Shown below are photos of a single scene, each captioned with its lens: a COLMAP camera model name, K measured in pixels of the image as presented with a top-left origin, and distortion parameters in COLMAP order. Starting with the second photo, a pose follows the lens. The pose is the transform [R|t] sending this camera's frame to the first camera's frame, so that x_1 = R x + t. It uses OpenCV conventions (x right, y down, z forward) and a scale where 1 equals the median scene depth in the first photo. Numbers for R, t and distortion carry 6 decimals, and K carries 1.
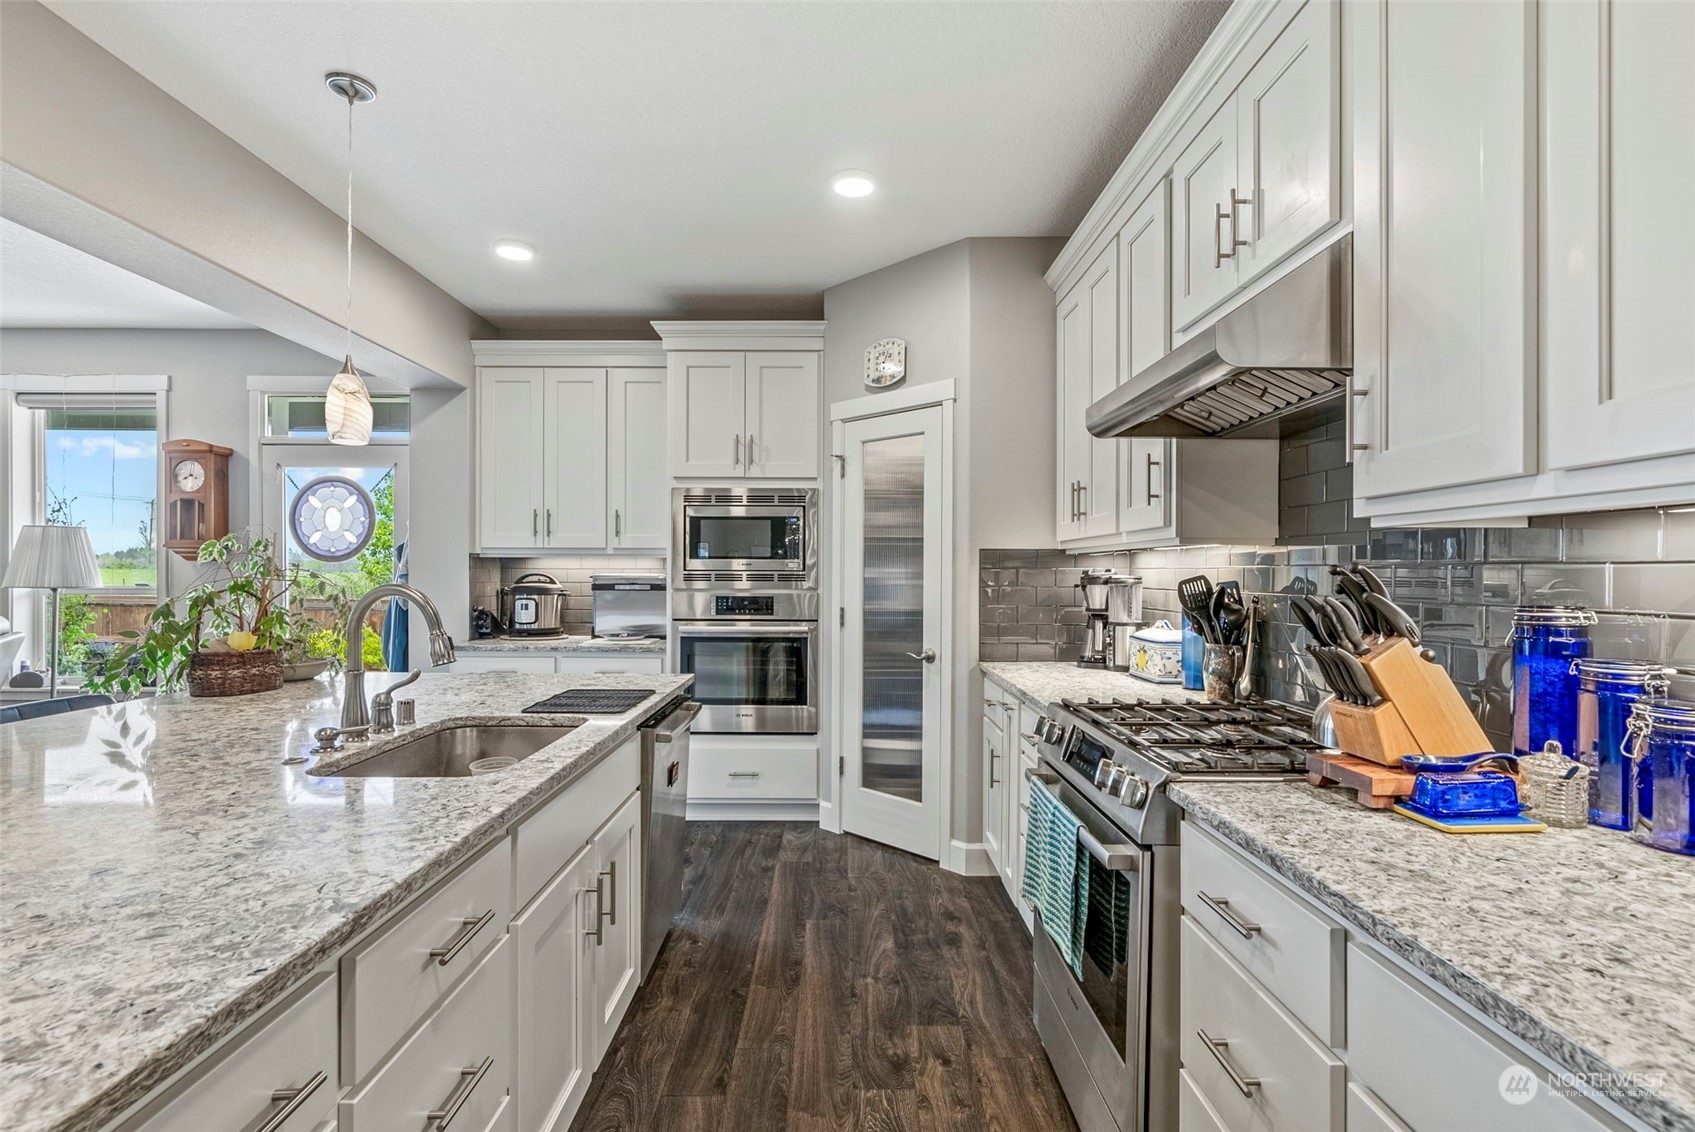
lens RADIAL K [[772.3, 0, 859.4], [0, 772.3, 559.4], [0, 0, 1]] dist [-0.015439, 0.000387]
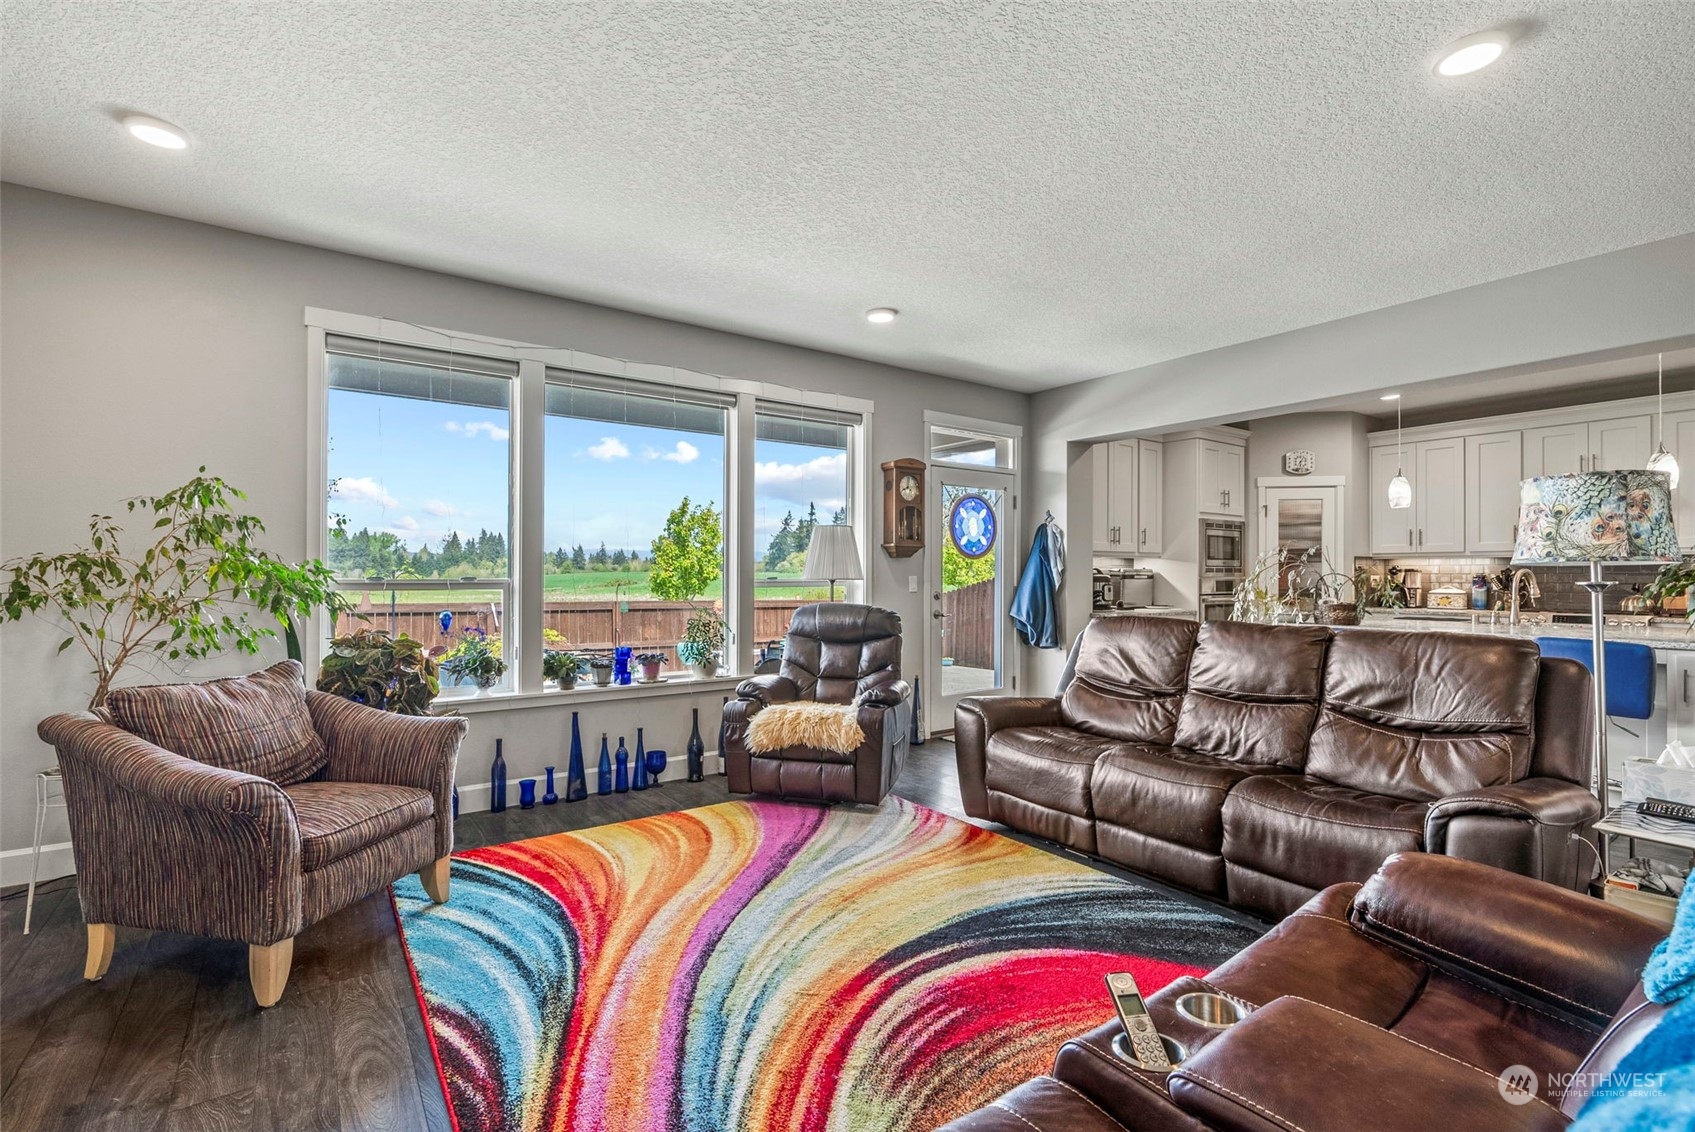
lens RADIAL K [[772.3, 0, 859.4], [0, 772.3, 559.4], [0, 0, 1]] dist [-0.015439, 0.000387]
pose [[0.820678, 0.011813, 0.571269, -1.839172], [-0.001046, 0.999816, -0.019172, 0.032859], [-0.571391, 0.015136, 0.820539, 0.025460]]
